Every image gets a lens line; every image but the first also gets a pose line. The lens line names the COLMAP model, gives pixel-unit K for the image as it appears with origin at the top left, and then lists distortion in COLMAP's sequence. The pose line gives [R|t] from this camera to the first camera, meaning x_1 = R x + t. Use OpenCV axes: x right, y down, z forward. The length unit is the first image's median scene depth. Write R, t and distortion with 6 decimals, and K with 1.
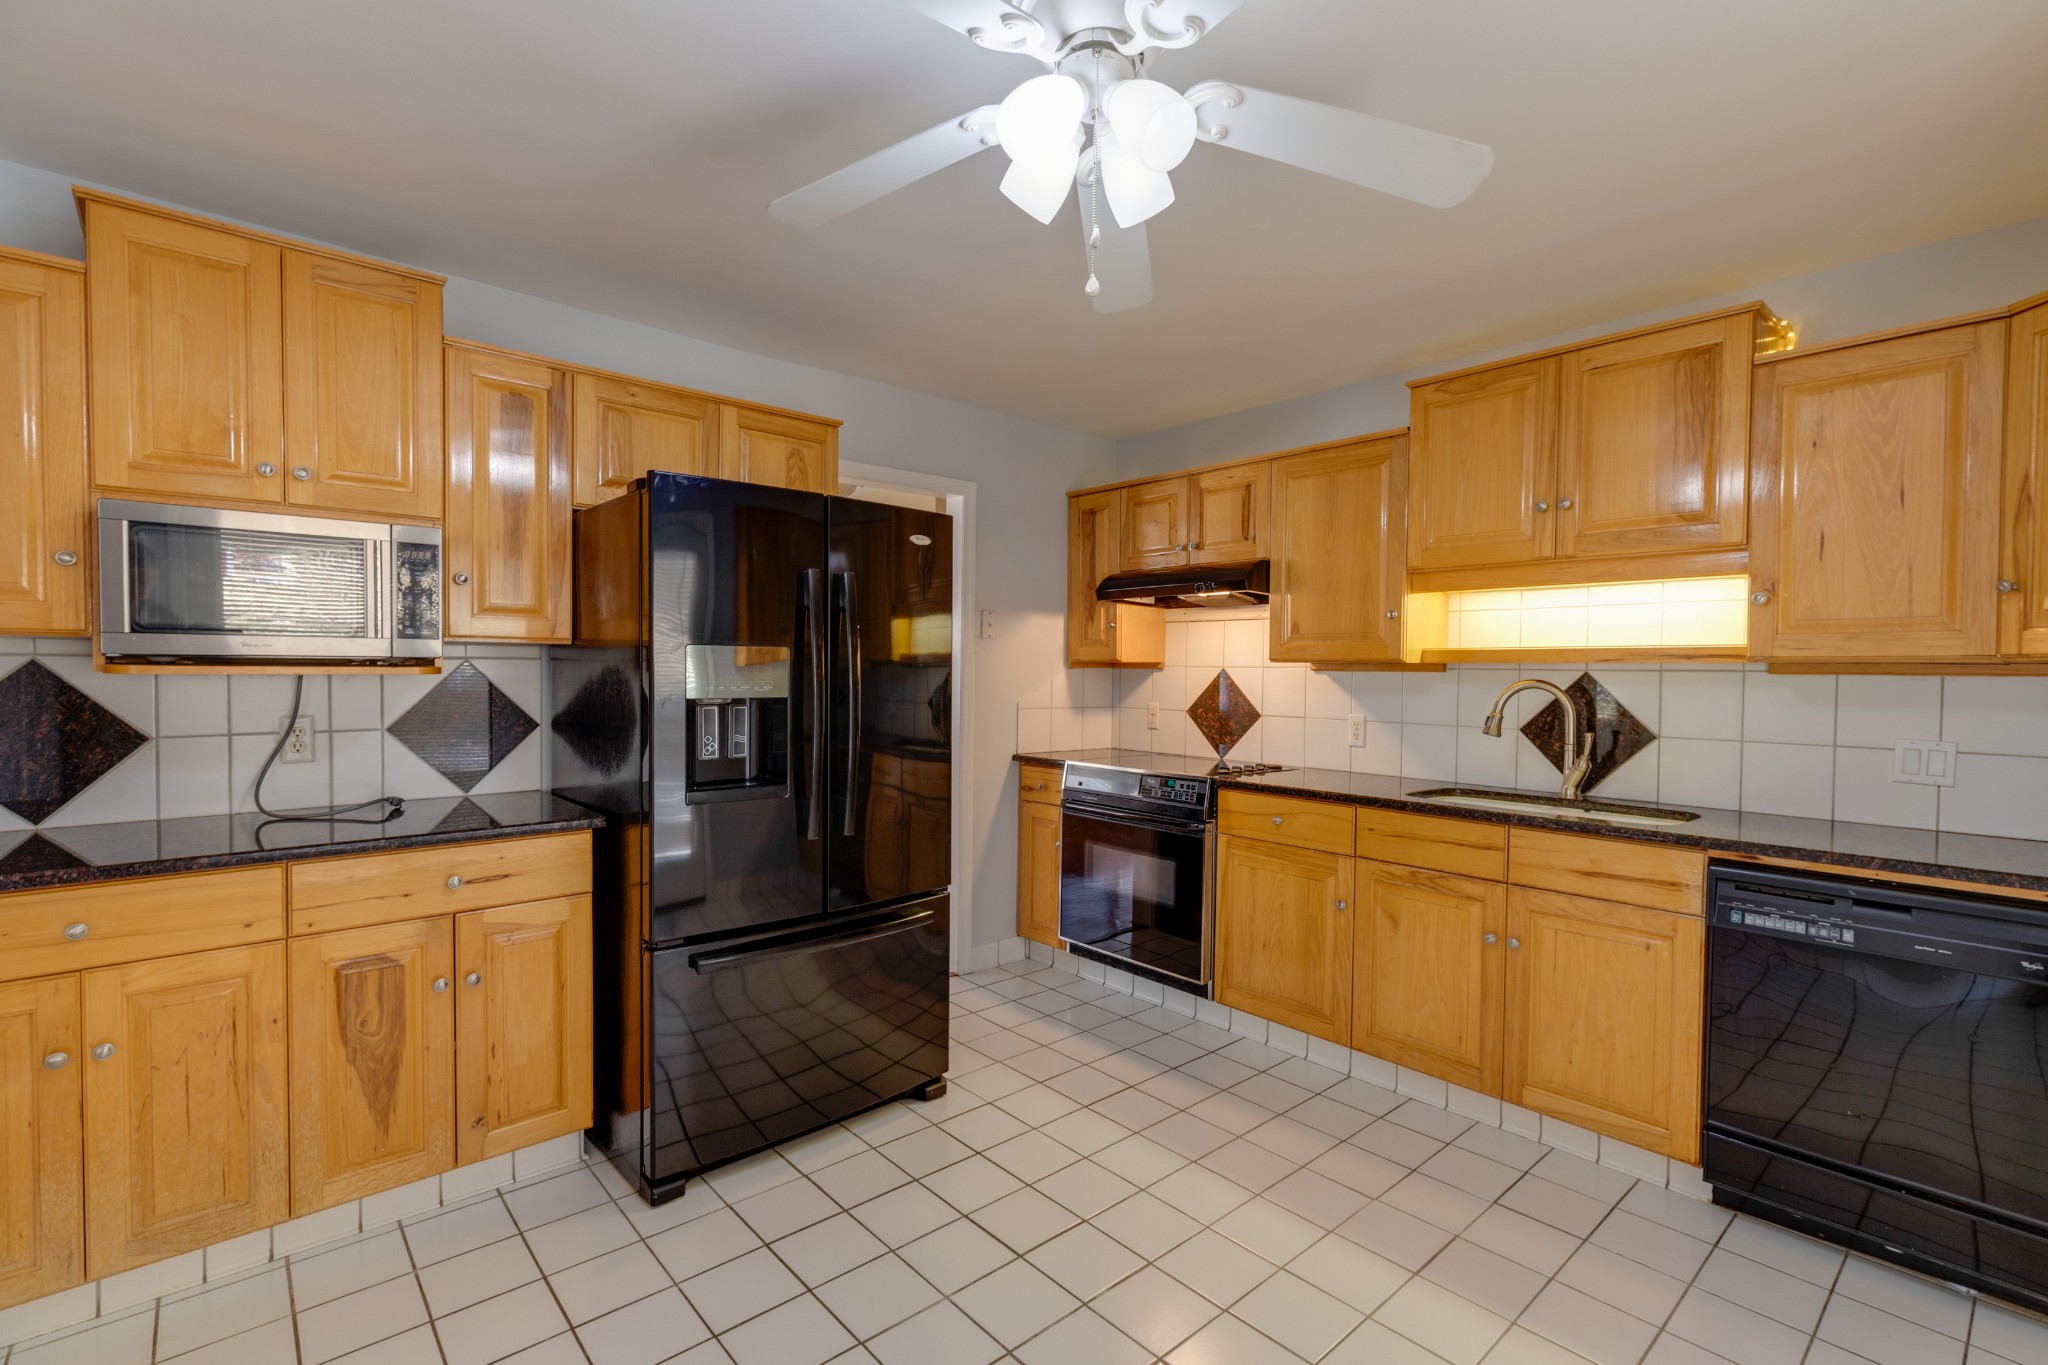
lens RADIAL K [[928.3, 0, 1032.6], [0, 928.3, 687.0], [0, 0, 1]] dist [0.010126, -0.002917]
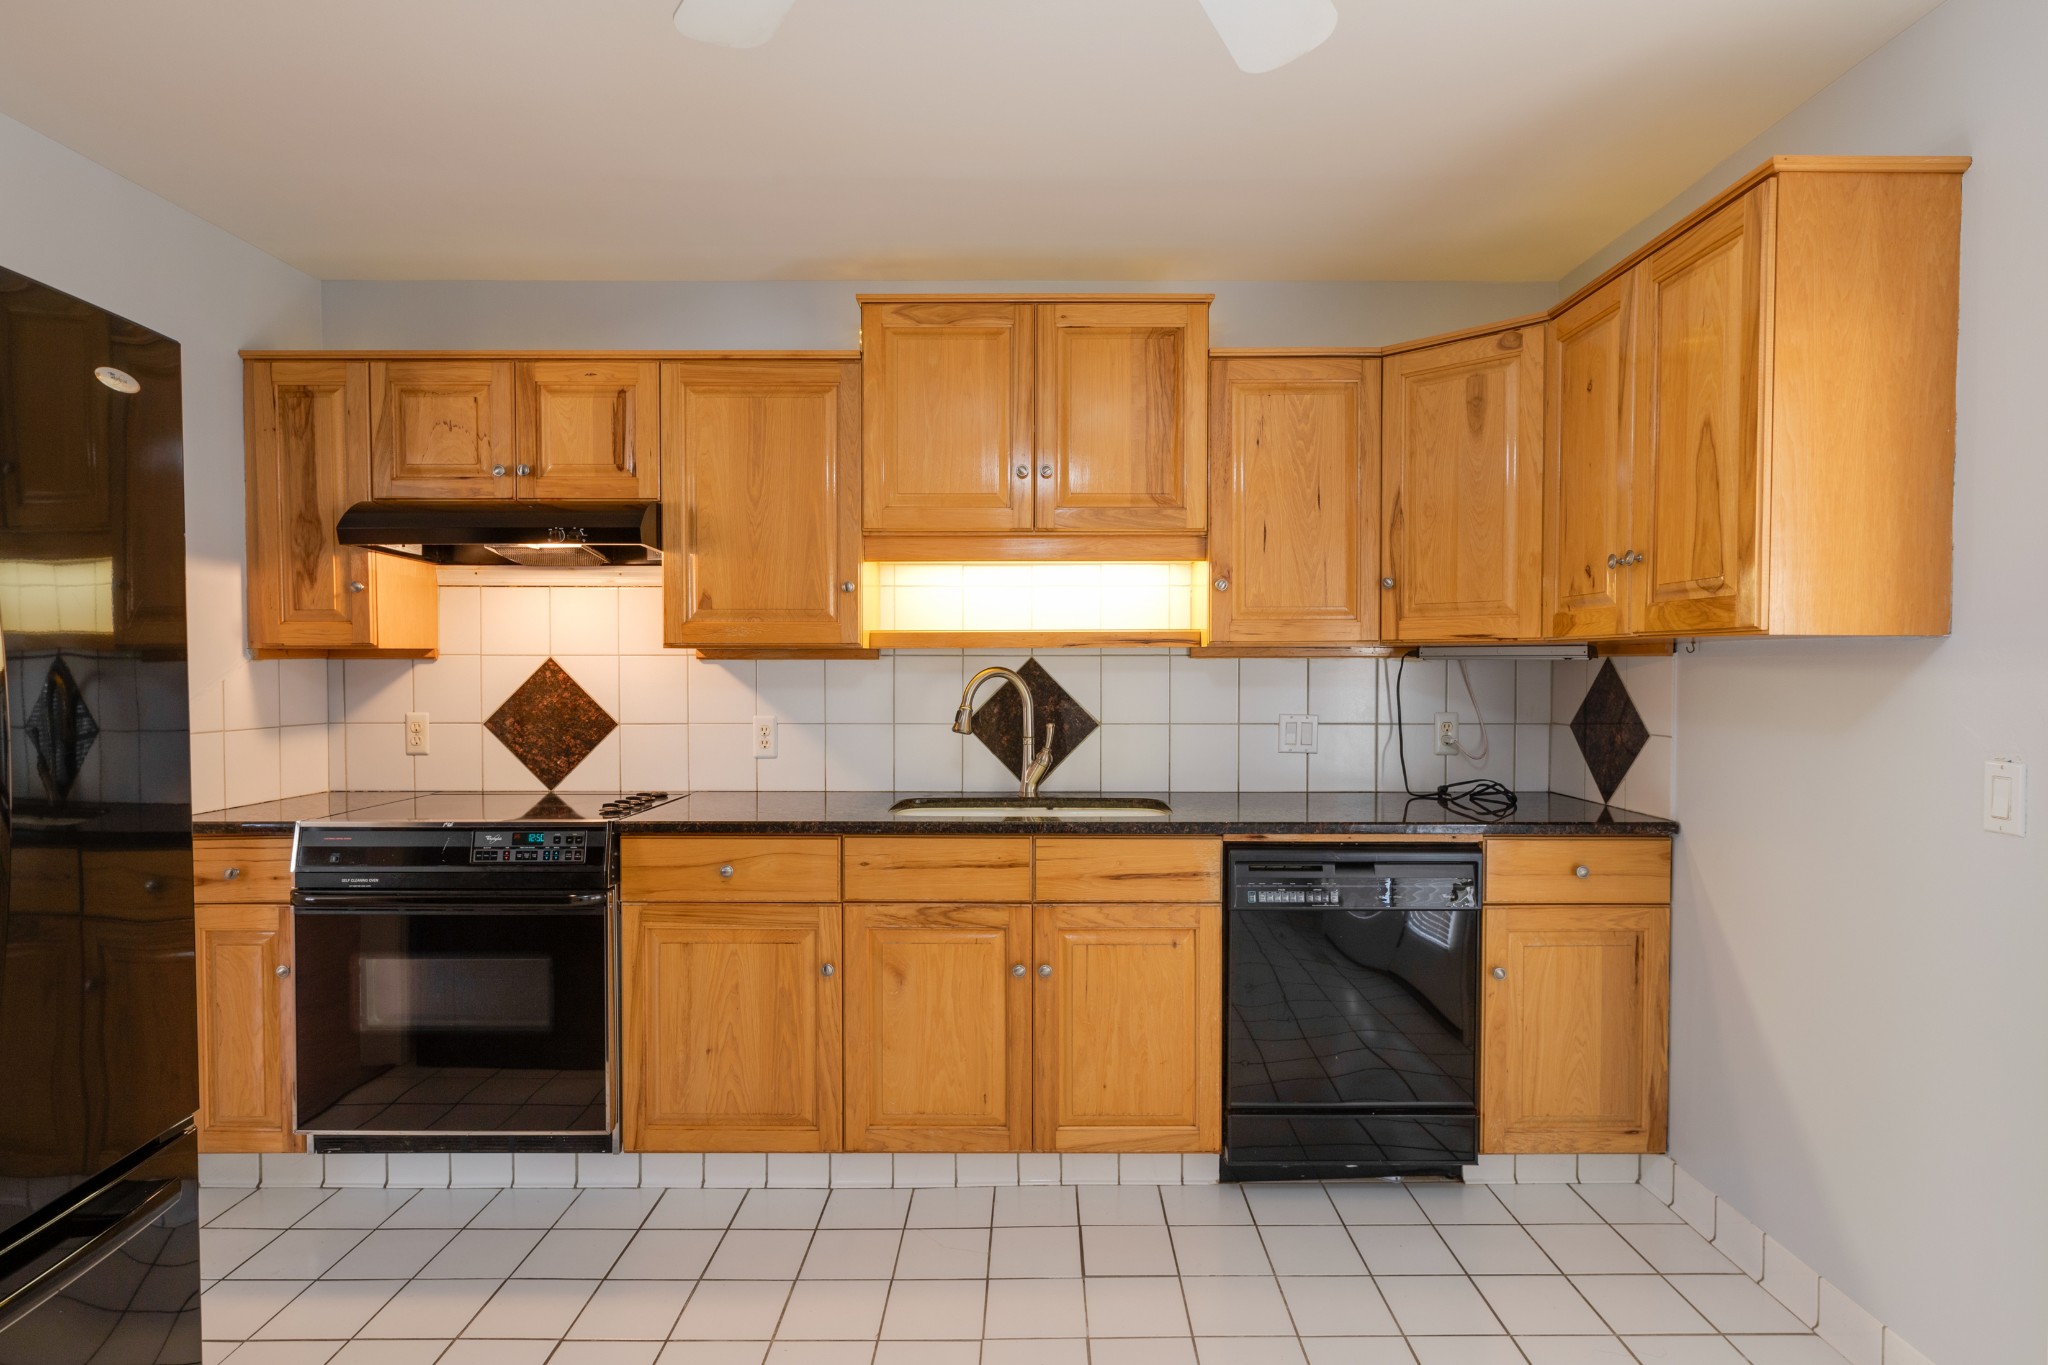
lens RADIAL K [[1081.3, 0, 1033.3], [0, 1081.3, 687.4], [0, 0, 1]] dist [0.000407, 0.000798]
pose [[0.665229, -0.029028, 0.746075, -0.210437], [0.022321, 0.999571, 0.018988, -0.007472], [-0.746306, 0.004022, 0.665591, 0.297701]]
